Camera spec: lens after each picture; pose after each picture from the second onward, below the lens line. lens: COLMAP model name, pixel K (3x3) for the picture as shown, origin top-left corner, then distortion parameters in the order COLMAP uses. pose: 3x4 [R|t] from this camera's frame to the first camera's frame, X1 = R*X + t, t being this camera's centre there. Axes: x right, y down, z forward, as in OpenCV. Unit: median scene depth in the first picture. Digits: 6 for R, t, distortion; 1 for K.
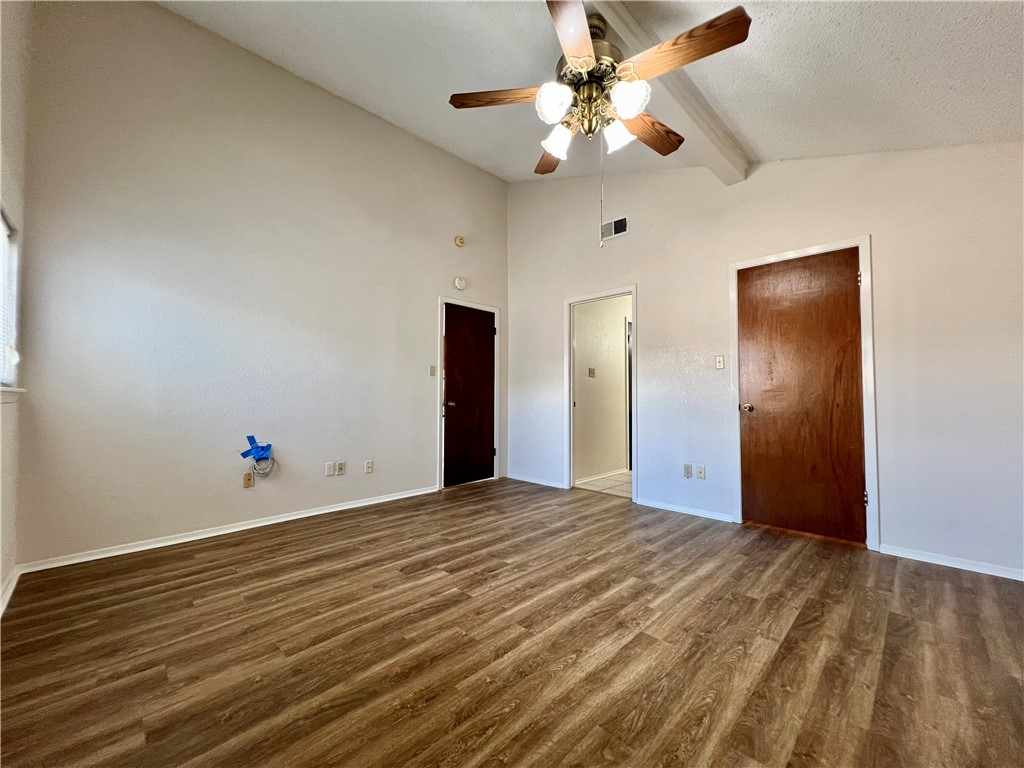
lens RADIAL K [[411.6, 0, 510.7], [0, 411.6, 385.9], [0, 0, 1]] dist [0.000801, -0.000009]
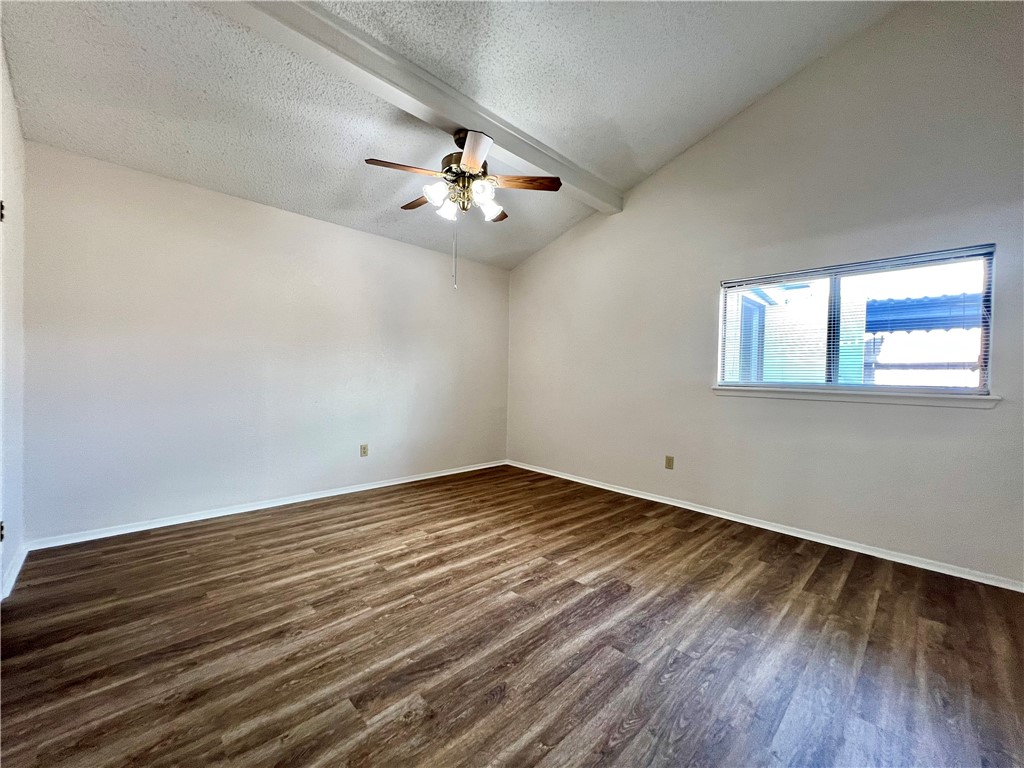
lens RADIAL K [[411.6, 0, 508.8], [0, 411.6, 375.7], [0, 0, 1]] dist [0.000801, -0.000009]
pose [[-0.999656, -0.022062, 0.014183, -0.000969], [-0.022384, 0.999487, -0.022917, 0.007456], [-0.013671, -0.023227, -0.999637, 2.136946]]
